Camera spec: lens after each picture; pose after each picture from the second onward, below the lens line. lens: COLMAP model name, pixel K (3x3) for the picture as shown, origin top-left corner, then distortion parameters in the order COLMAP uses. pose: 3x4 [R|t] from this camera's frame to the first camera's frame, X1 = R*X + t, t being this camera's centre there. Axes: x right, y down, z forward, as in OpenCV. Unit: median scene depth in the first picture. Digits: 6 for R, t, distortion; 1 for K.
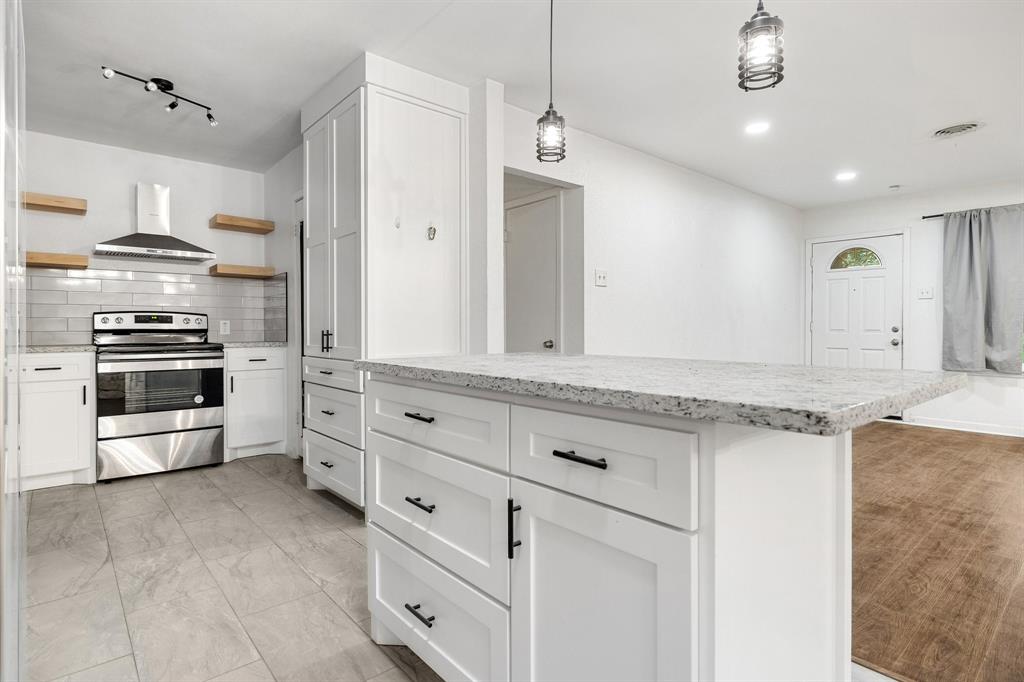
lens RADIAL K [[518.8, 0, 514.4], [0, 518.8, 333.3], [0, 0, 1]] dist [-0.001693, -0.000786]
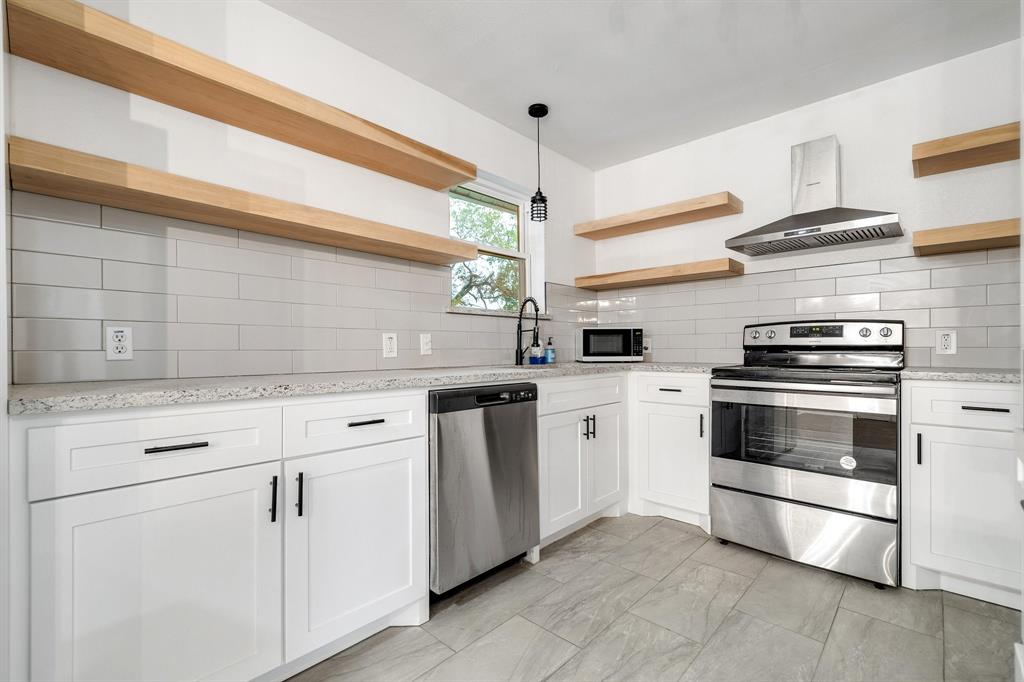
lens RADIAL K [[451.2, 0, 513.4], [0, 451.2, 349.0], [0, 0, 1]] dist [0.001066, 0.000258]
pose [[0.100457, 0.005303, -0.994927, -0.127866], [-0.006052, 0.999971, 0.004719, -0.003968], [0.994923, 0.005547, 0.100486, 0.547672]]
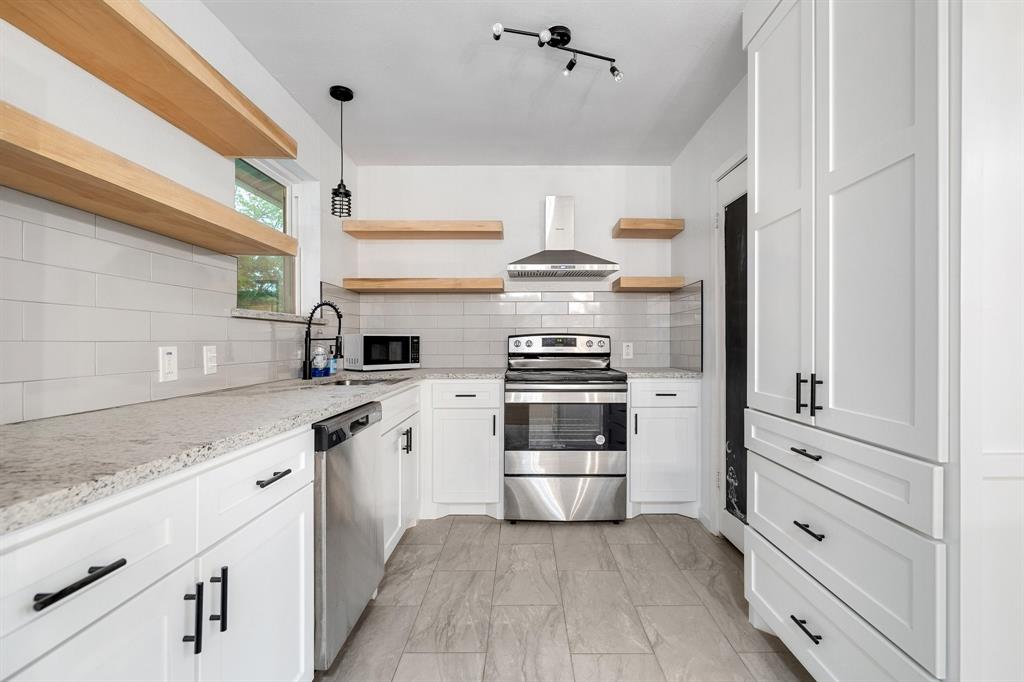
lens RADIAL K [[466.1, 0, 525.9], [0, 466.1, 340.1], [0, 0, 1]] dist [-0.009835, -0.000047]
pose [[0.754885, 0.000495, -0.655858, -0.204352], [-0.007421, 0.999942, -0.007788, -0.024943], [0.655816, 0.010746, 0.754845, 0.348259]]
